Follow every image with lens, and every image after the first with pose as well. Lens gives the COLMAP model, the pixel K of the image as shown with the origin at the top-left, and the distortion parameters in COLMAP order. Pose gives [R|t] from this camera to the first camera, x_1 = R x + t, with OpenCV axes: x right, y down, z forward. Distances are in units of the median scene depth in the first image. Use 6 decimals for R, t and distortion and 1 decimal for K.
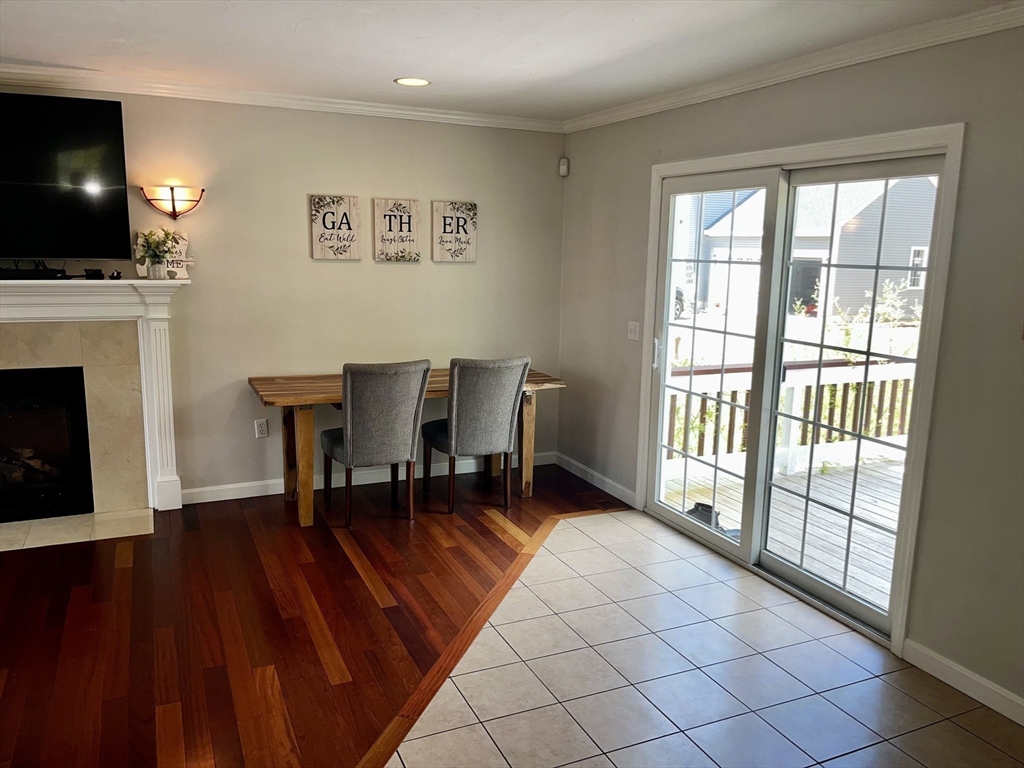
lens RADIAL K [[782.4, 0, 507.9], [0, 782.4, 387.3], [0, 0, 1]] dist [0.064813, -0.095173]
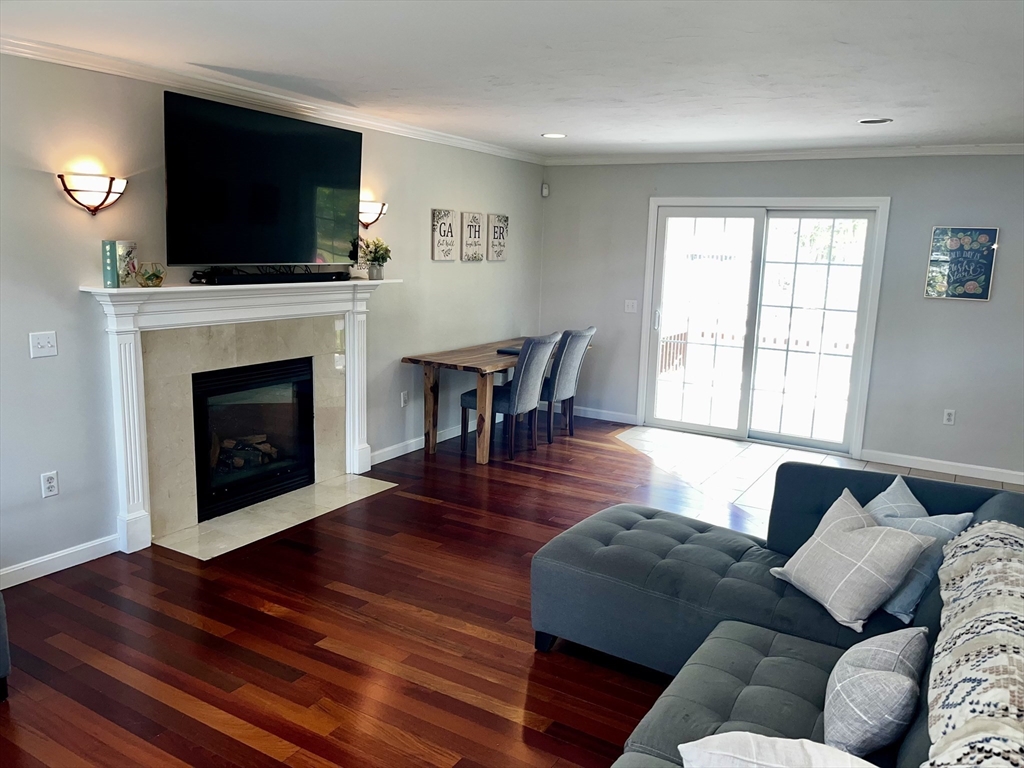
lens RADIAL K [[782.4, 0, 507.9], [0, 782.4, 387.3], [0, 0, 1]] dist [0.064813, -0.095173]
pose [[0.822985, -0.099096, 0.559352, -0.883131], [0.089160, 0.994996, 0.045093, -0.006639], [-0.561022, 0.012761, 0.827703, -0.104211]]
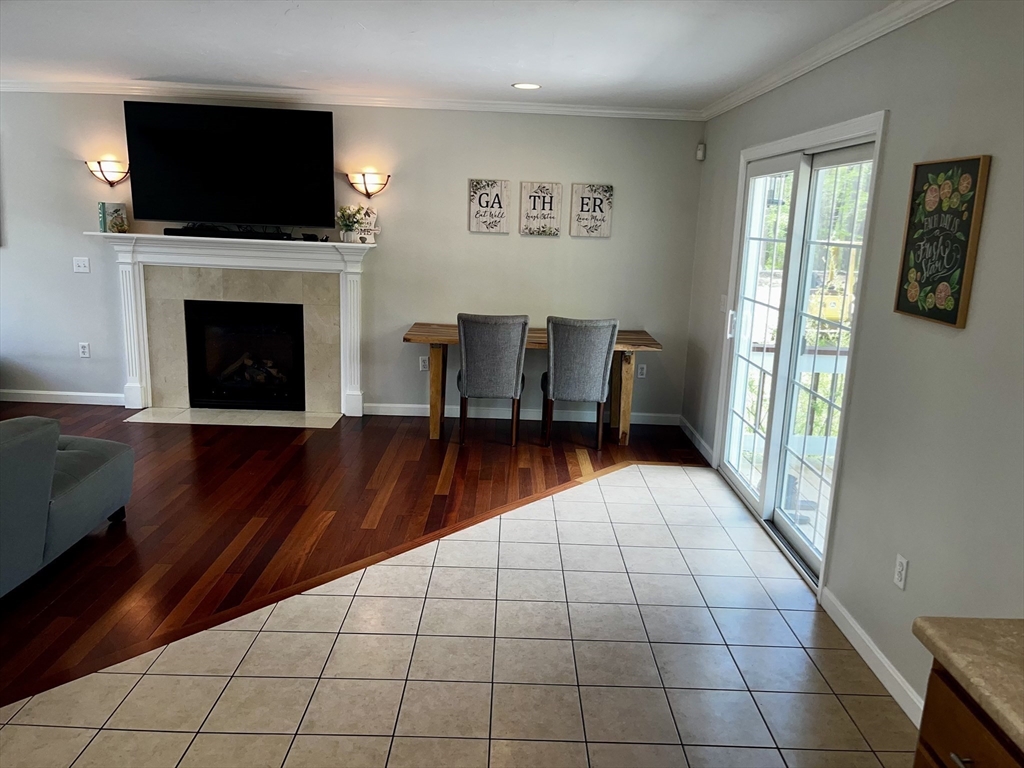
lens RADIAL K [[779.9, 0, 517.4], [0, 779.9, 382.1], [0, 0, 1]] dist [0.068245, -0.108389]
pose [[0.914089, 0.098827, -0.393287, 0.335604], [-0.092922, 0.995090, 0.034079, 0.025644], [0.394723, 0.005393, 0.918784, -0.107346]]
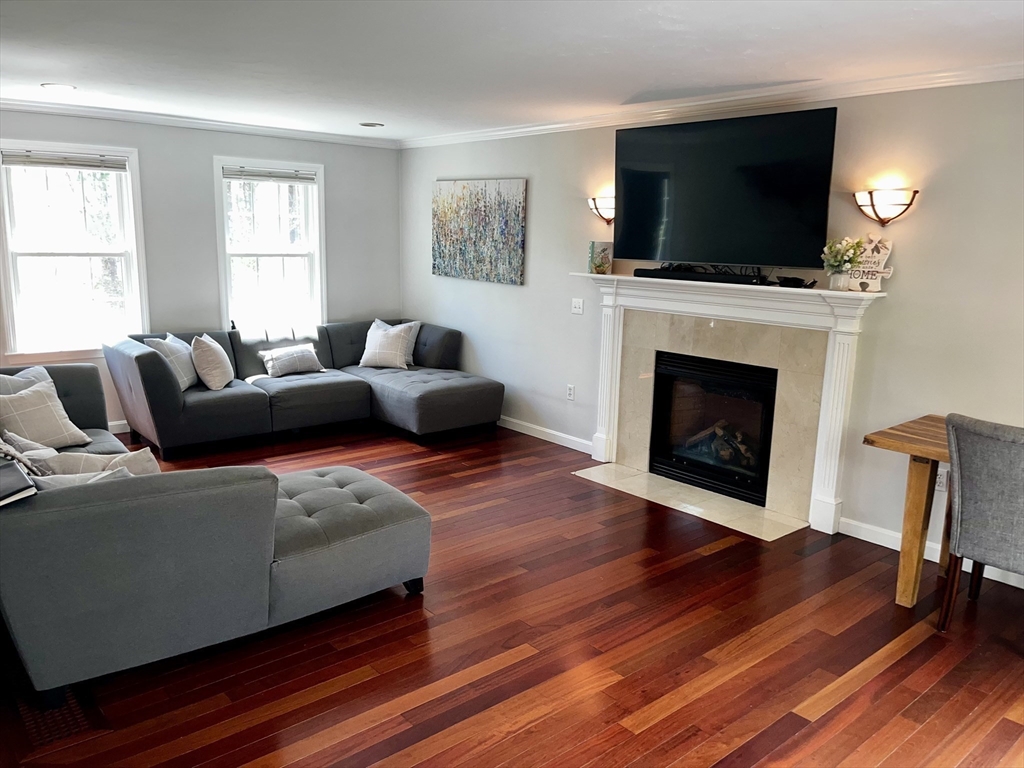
lens RADIAL K [[782.4, 0, 507.9], [0, 782.4, 387.3], [0, 0, 1]] dist [0.064813, -0.095173]
pose [[0.279076, 0.170671, -0.944980, 0.329128], [-0.189634, 0.974494, 0.119998, -0.055820], [0.941358, 0.145712, 0.304323, 0.322297]]
